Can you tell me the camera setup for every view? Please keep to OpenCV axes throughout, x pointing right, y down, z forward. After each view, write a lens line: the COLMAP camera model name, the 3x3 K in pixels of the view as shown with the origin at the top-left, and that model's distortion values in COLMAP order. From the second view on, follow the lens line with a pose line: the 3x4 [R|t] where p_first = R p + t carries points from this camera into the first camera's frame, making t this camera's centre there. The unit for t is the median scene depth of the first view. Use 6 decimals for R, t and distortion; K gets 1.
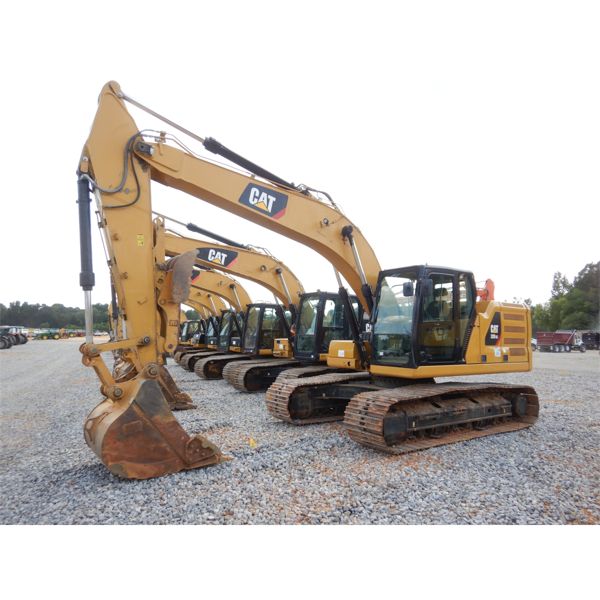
lens RADIAL K [[450.3, 0, 301.2], [0, 450.3, 299.5], [0, 0, 1]] dist [0.008548, 0.000140]
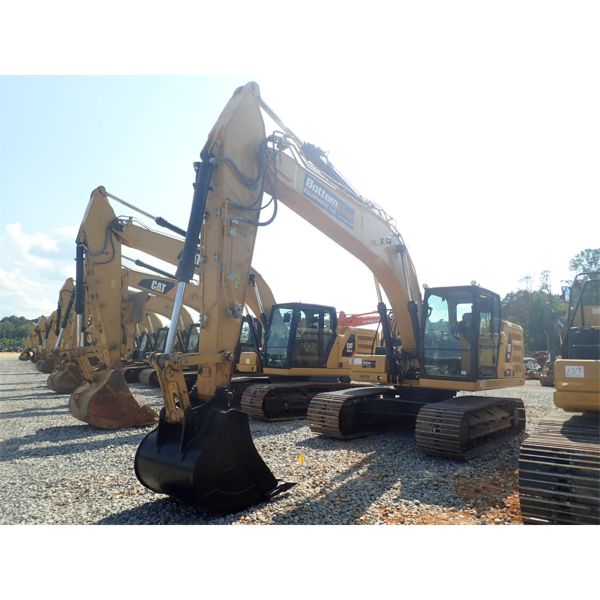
lens RADIAL K [[450.3, 0, 299.5], [0, 450.3, 295.5], [0, 0, 1]] dist [0.008548, 0.000140]
pose [[0.990414, 0.036867, 0.133122, 0.067893], [-0.029801, 0.998059, -0.054690, -0.015755], [-0.134880, 0.050199, 0.989590, -0.520938]]
